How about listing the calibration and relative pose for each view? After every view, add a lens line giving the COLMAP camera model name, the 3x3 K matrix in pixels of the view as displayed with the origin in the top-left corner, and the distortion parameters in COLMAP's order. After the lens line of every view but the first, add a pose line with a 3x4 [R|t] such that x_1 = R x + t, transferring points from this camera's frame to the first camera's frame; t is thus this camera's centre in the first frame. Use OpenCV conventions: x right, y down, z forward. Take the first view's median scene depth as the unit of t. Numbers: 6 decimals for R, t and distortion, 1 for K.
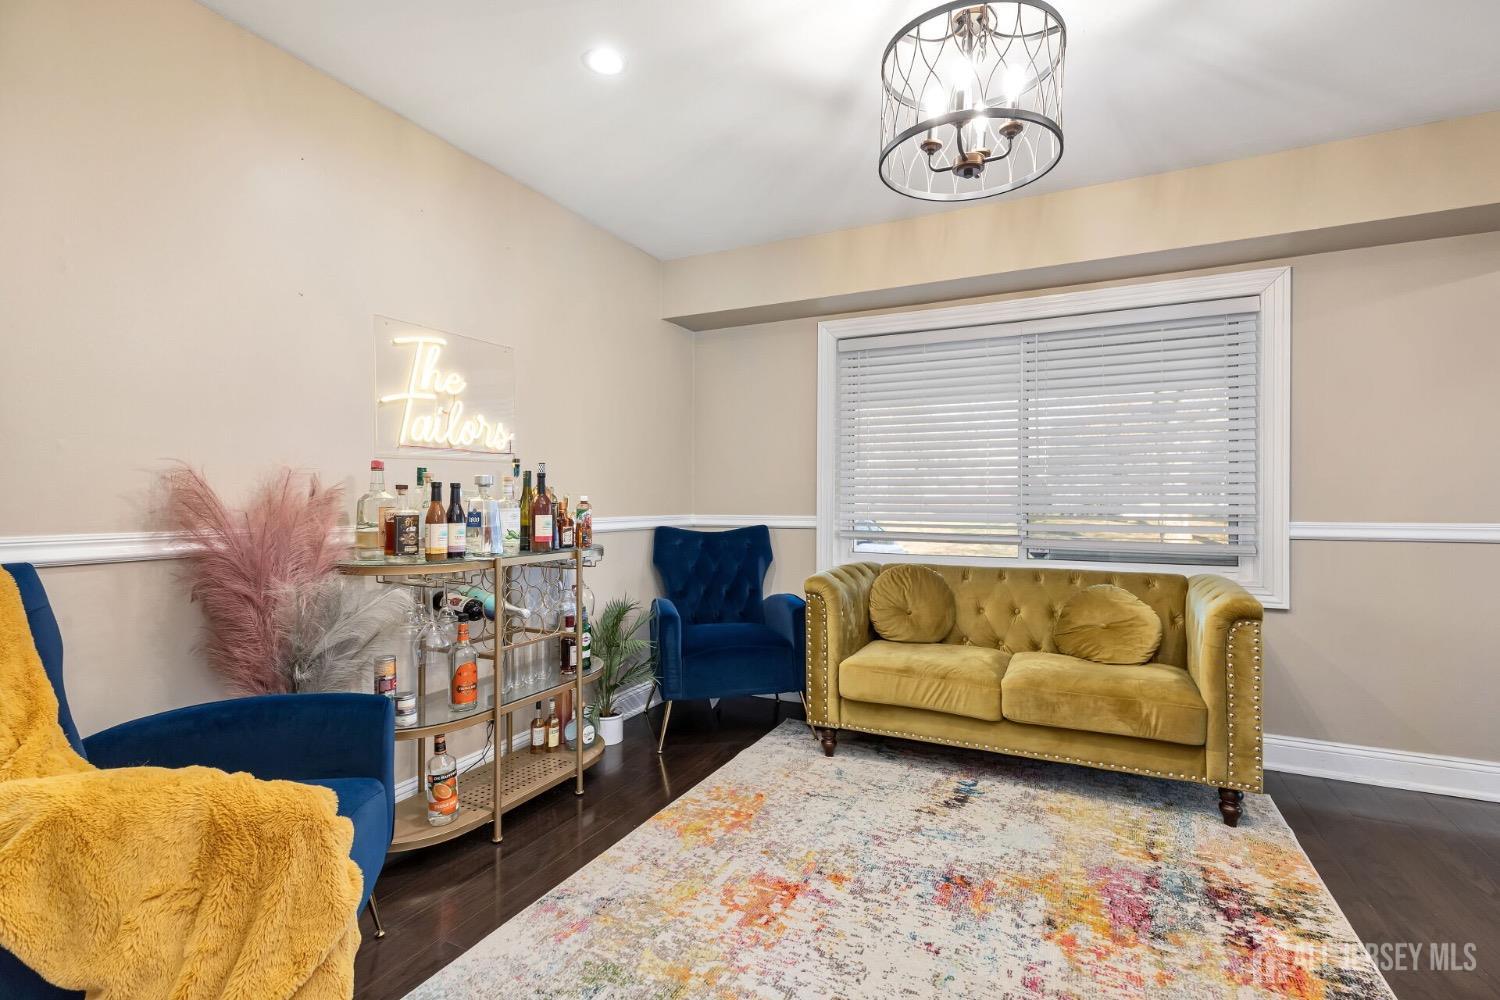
lens RADIAL K [[696.6, 0, 742.2], [0, 696.6, 501.1], [0, 0, 1]] dist [0.008720, -0.002861]
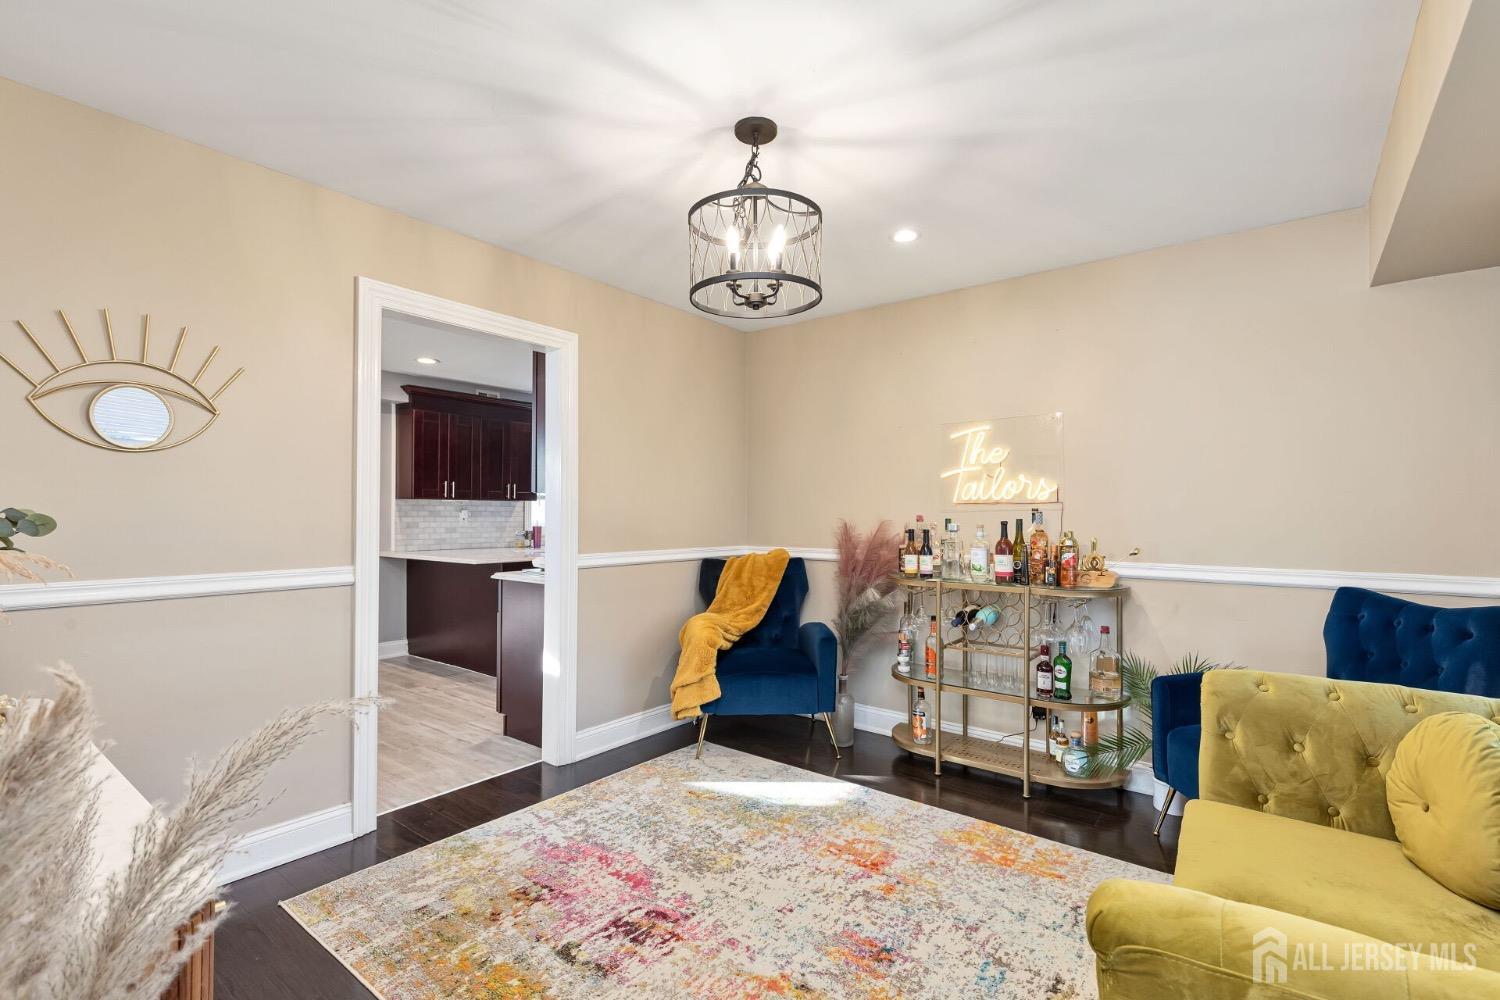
lens RADIAL K [[696.6, 0, 746.0], [0, 696.6, 508.6], [0, 0, 1]] dist [0.008720, -0.002861]
pose [[-0.218220, -0.003316, -0.975894, 1.220690], [-0.001506, 0.999994, -0.003061, -0.069060], [0.975898, 0.000801, -0.218224, 0.963356]]
